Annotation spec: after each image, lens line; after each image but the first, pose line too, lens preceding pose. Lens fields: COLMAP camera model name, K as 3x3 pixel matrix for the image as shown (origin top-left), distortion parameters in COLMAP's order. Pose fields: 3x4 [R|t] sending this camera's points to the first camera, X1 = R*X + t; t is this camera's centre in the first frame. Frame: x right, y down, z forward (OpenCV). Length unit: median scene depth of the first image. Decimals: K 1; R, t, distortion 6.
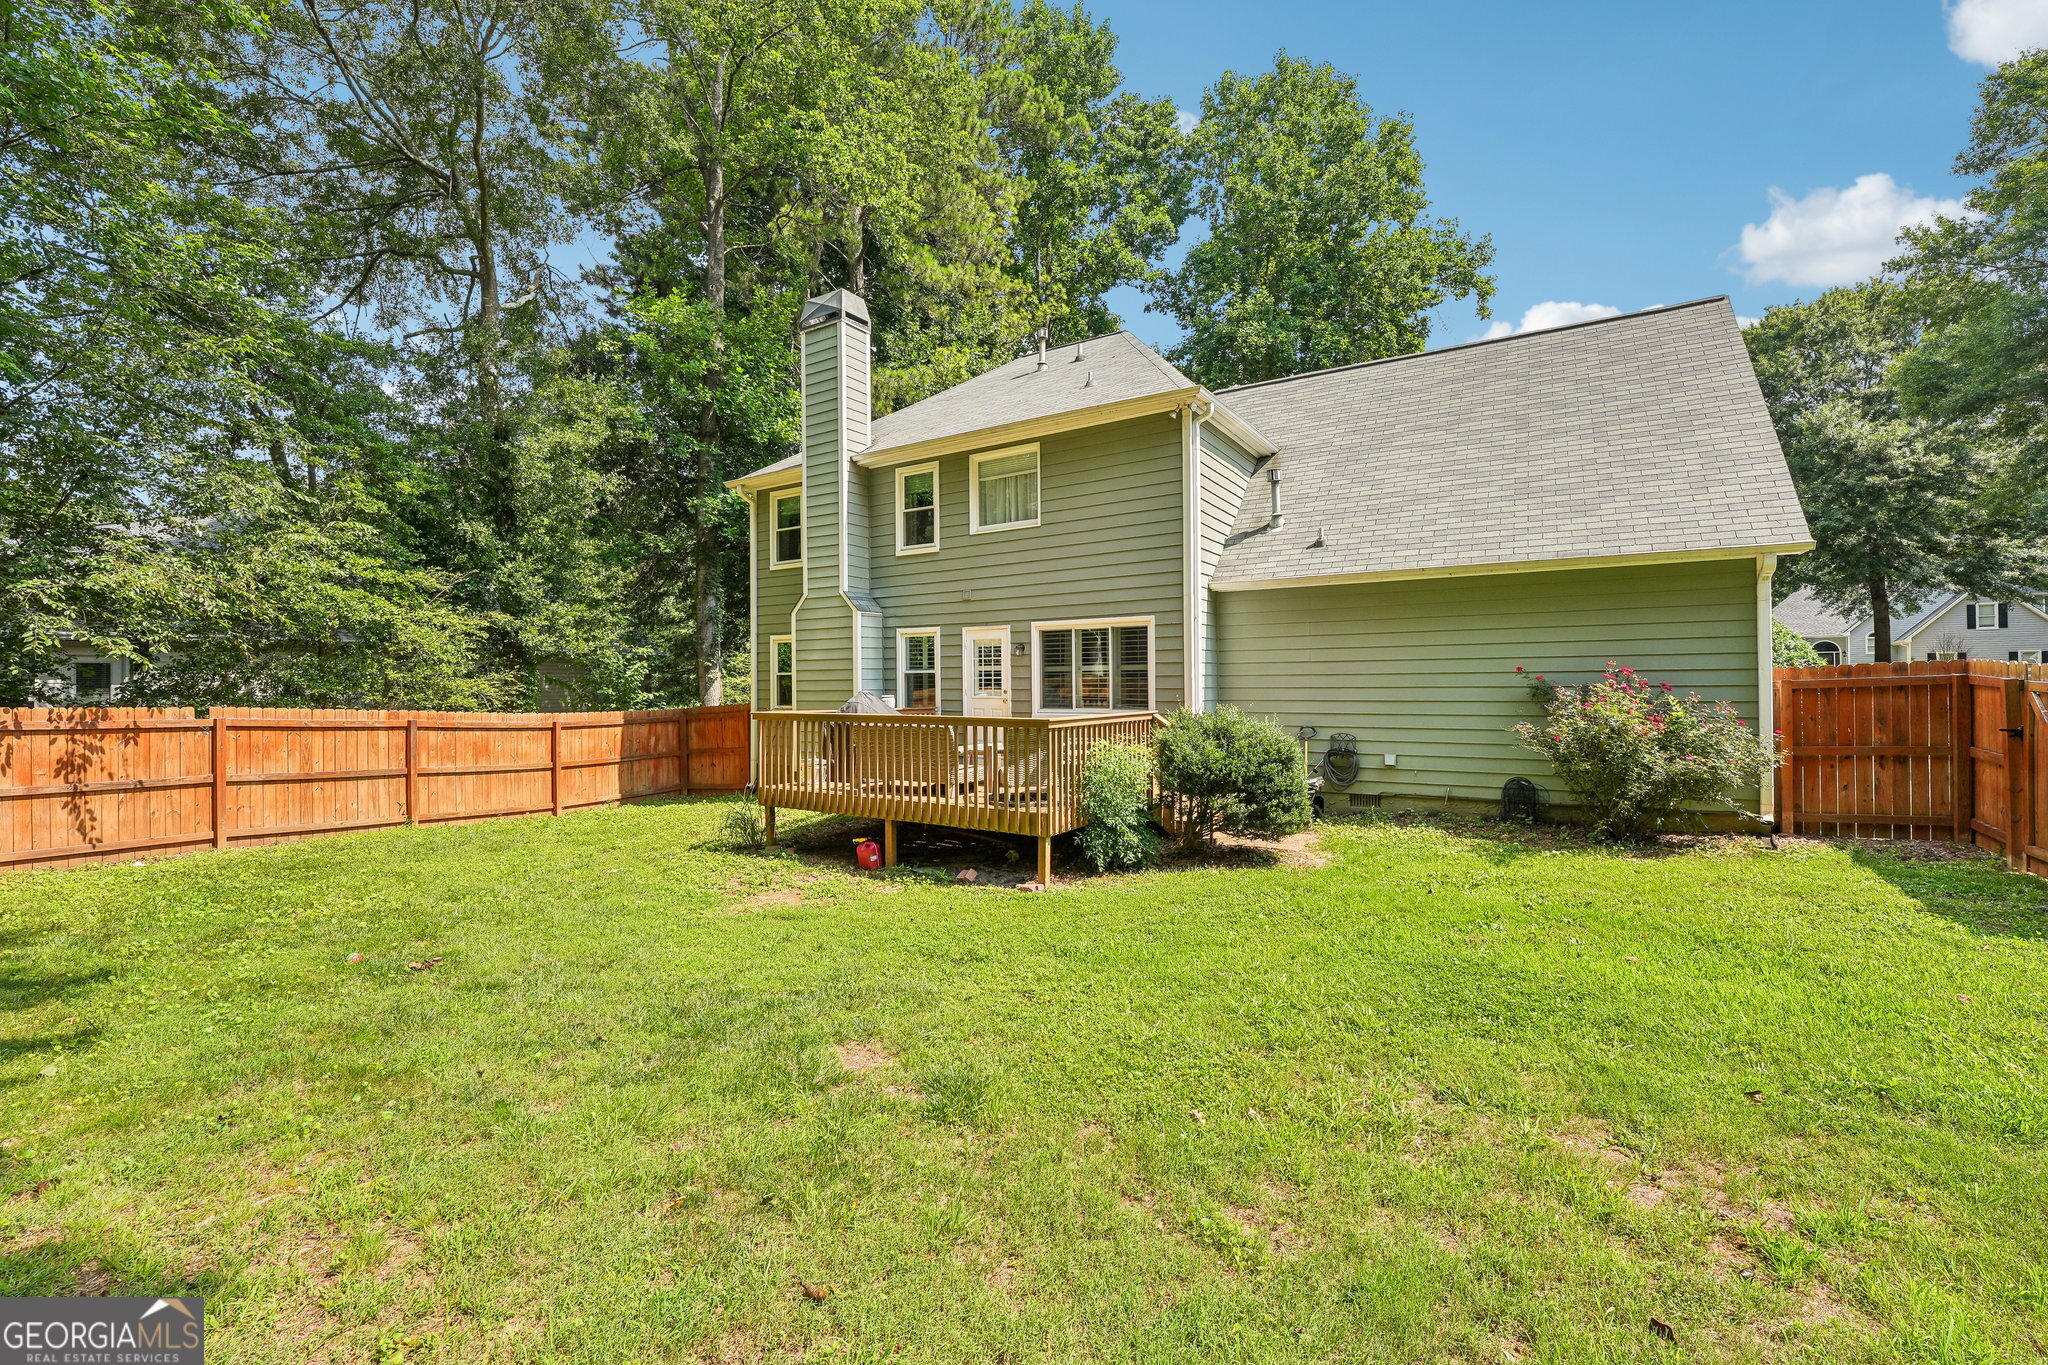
lens RADIAL K [[847.2, 0, 1024.8], [0, 847.2, 668.9], [0, 0, 1]] dist [-0.010199, -0.000111]
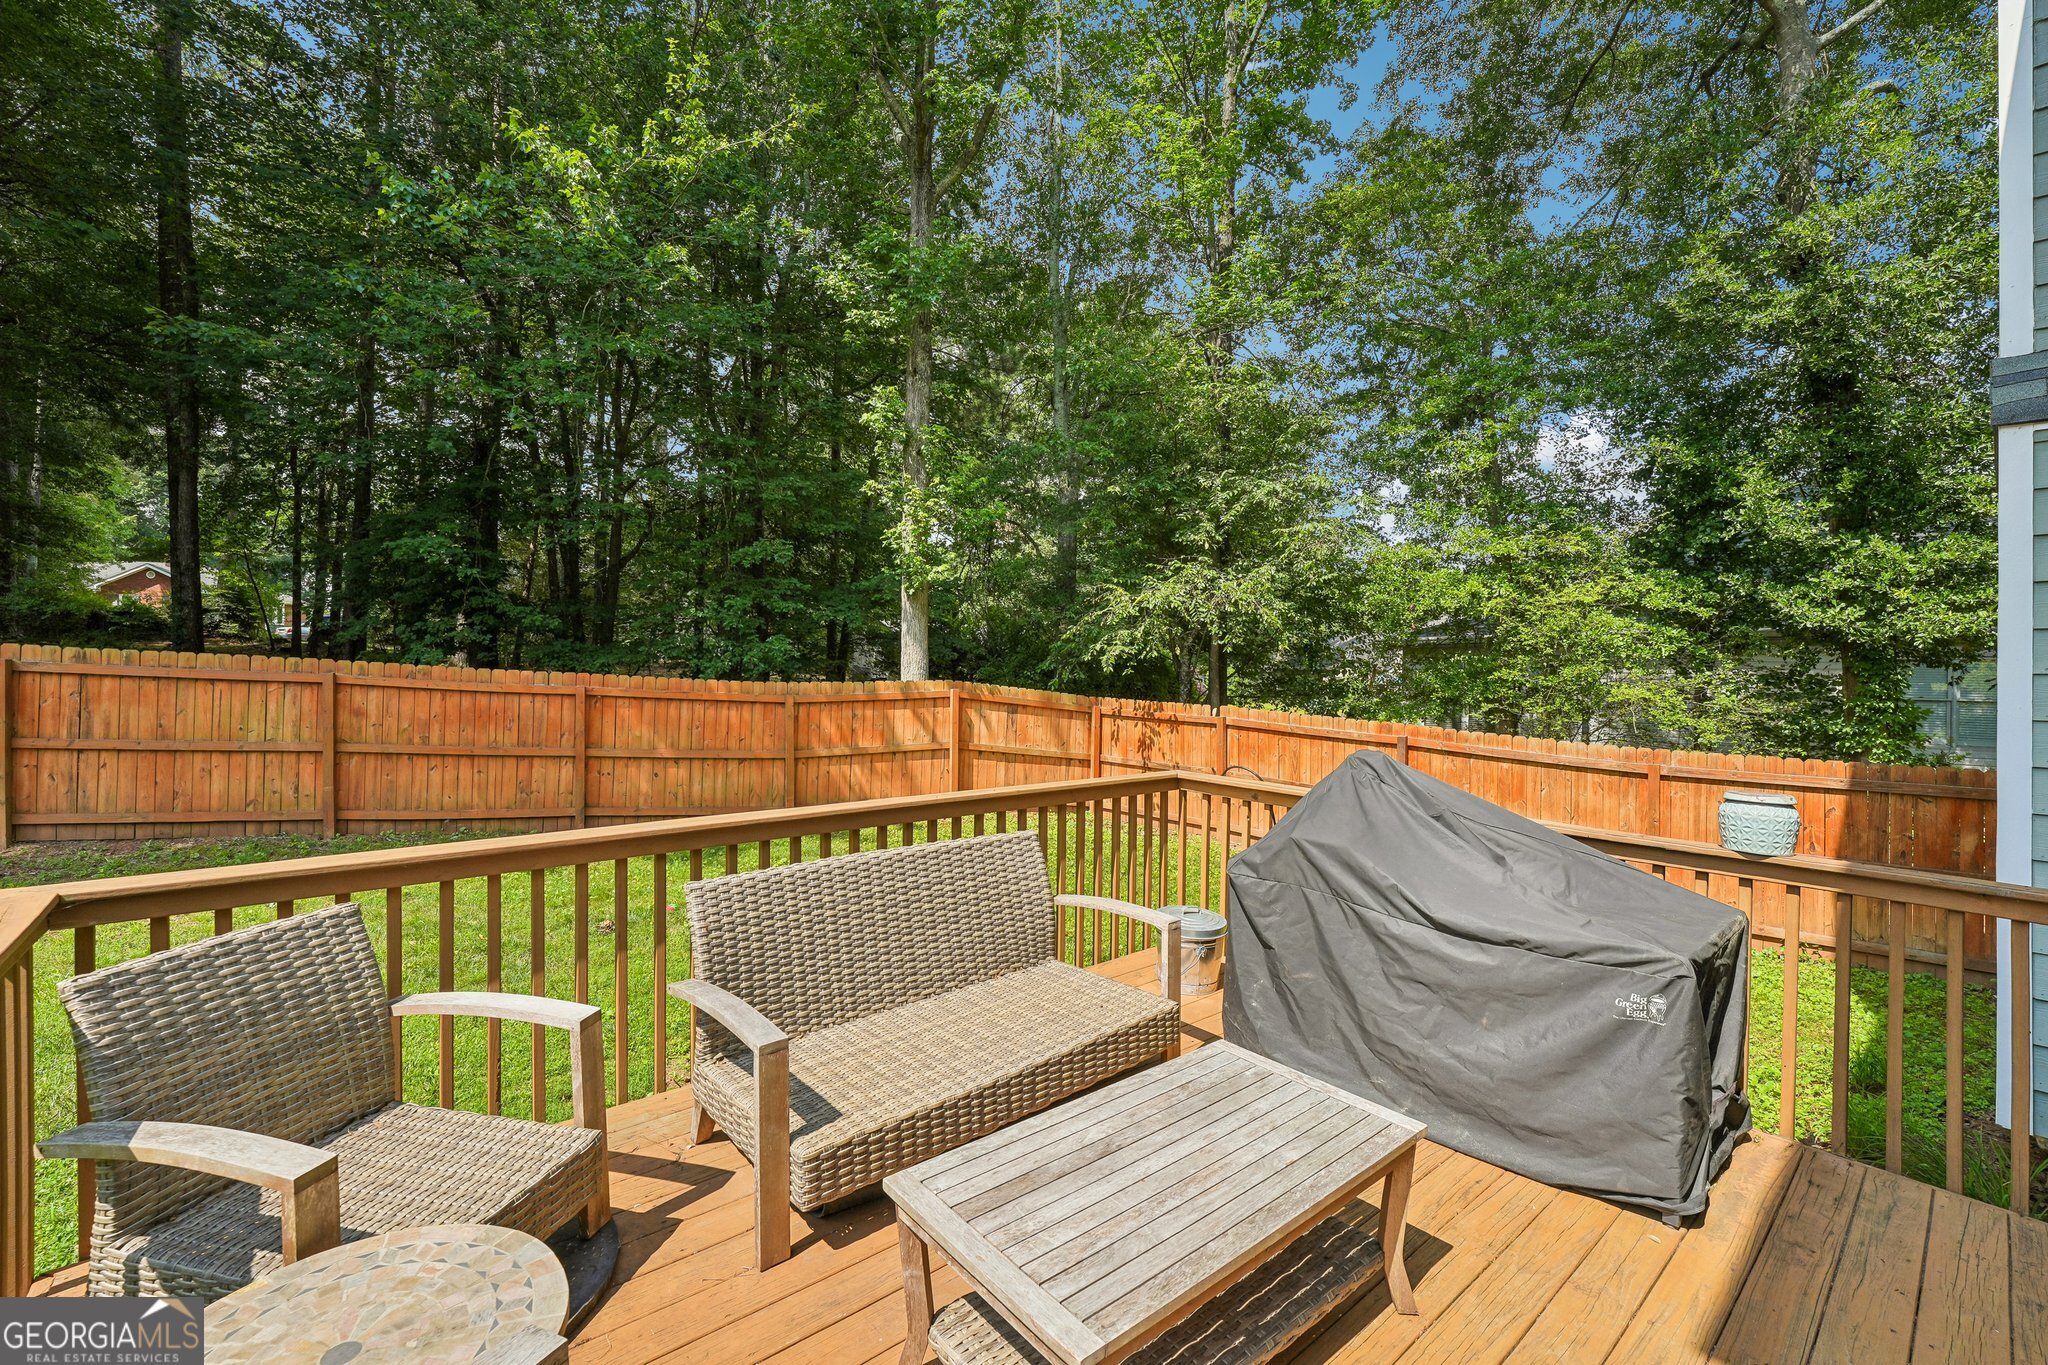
lens RADIAL K [[847.2, 0, 1024.8], [0, 847.2, 668.9], [0, 0, 1]] dist [-0.010199, -0.000111]
pose [[-0.276962, 0.007438, -0.960852, 0.125457], [0.002762, 0.999972, 0.006945, -0.008609], [0.960877, -0.000730, -0.276975, 0.836813]]
